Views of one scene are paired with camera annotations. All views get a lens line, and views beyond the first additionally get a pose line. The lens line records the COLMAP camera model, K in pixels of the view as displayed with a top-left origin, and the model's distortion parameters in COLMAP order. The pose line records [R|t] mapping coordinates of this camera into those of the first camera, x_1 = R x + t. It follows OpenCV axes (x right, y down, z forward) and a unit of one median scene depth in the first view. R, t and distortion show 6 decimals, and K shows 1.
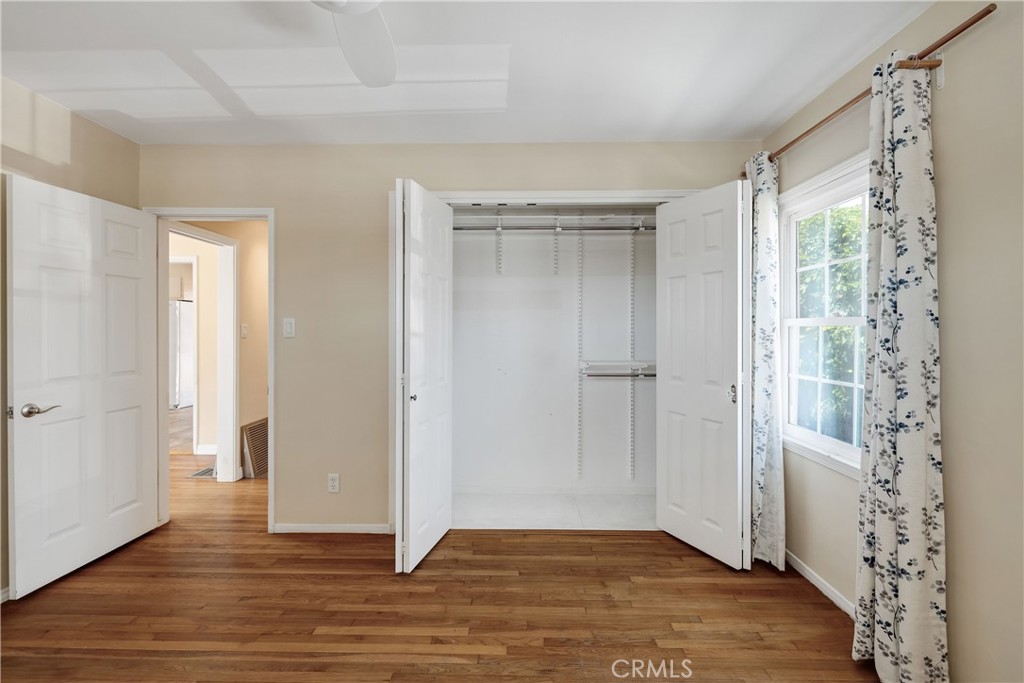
lens RADIAL K [[434.1, 0, 510.1], [0, 434.1, 330.8], [0, 0, 1]] dist [0.000625, 0.000486]
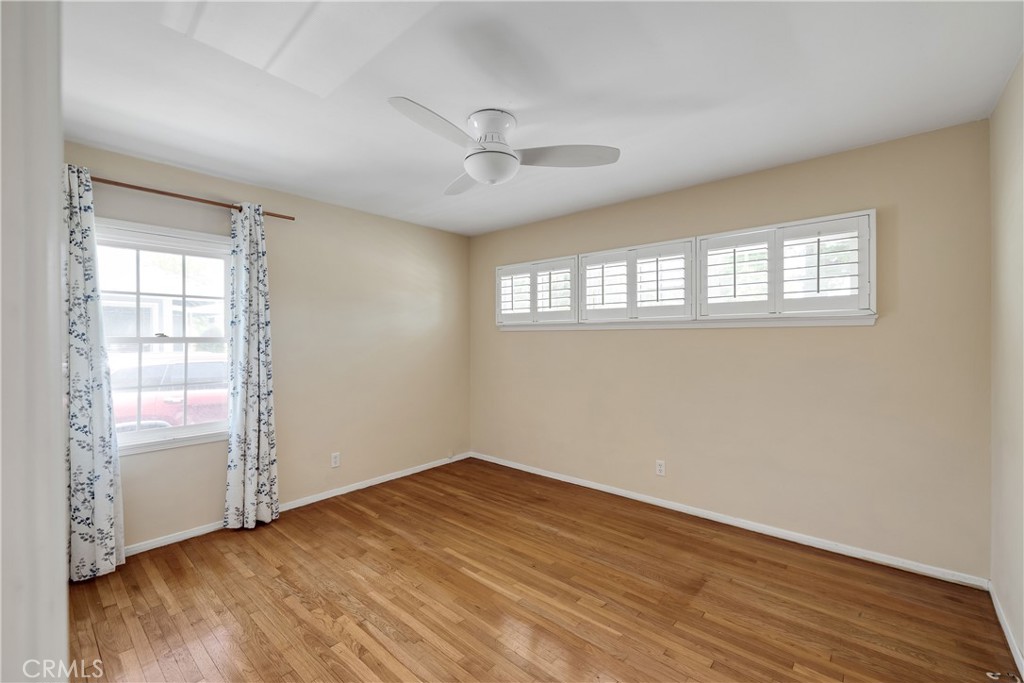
lens RADIAL K [[434.1, 0, 501.3], [0, 434.1, 337.7], [0, 0, 1]] dist [0.000625, 0.000486]
pose [[-0.752576, -0.003578, 0.658496, -0.981690], [-0.000033, 0.999985, 0.005396, -0.038097], [-0.658506, 0.004039, -0.752565, 1.393901]]
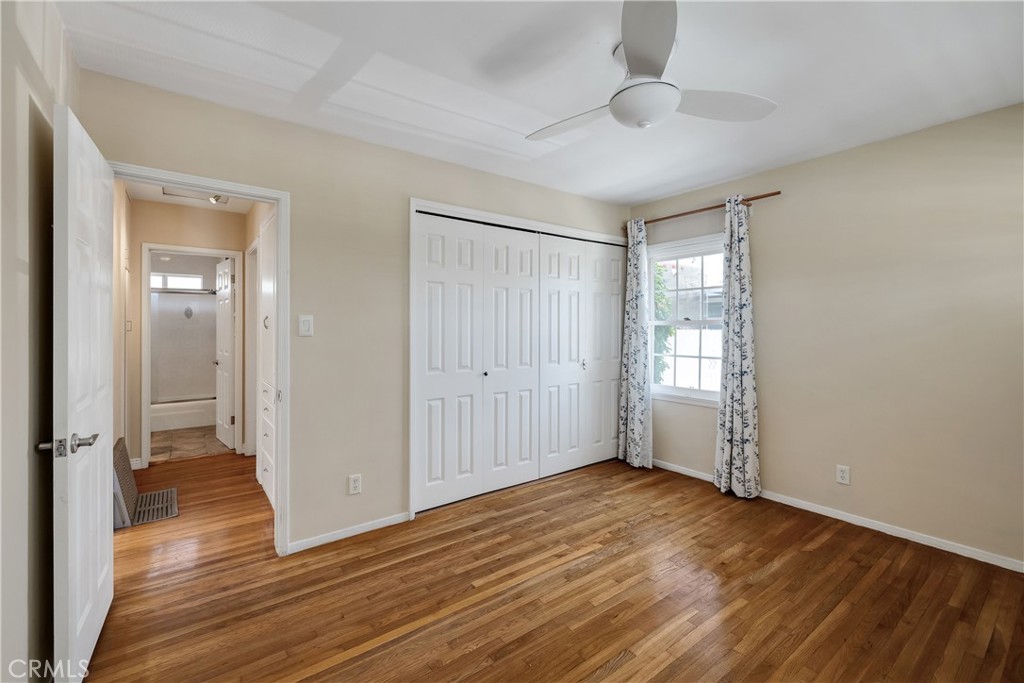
lens RADIAL K [[434.1, 0, 509.7], [0, 434.1, 326.4], [0, 0, 1]] dist [0.000625, 0.000486]
pose [[0.793000, 0.000160, 0.609222, -1.000985], [0.002894, 0.999988, -0.004030, -0.000871], [-0.609215, 0.004959, 0.792990, 0.009881]]
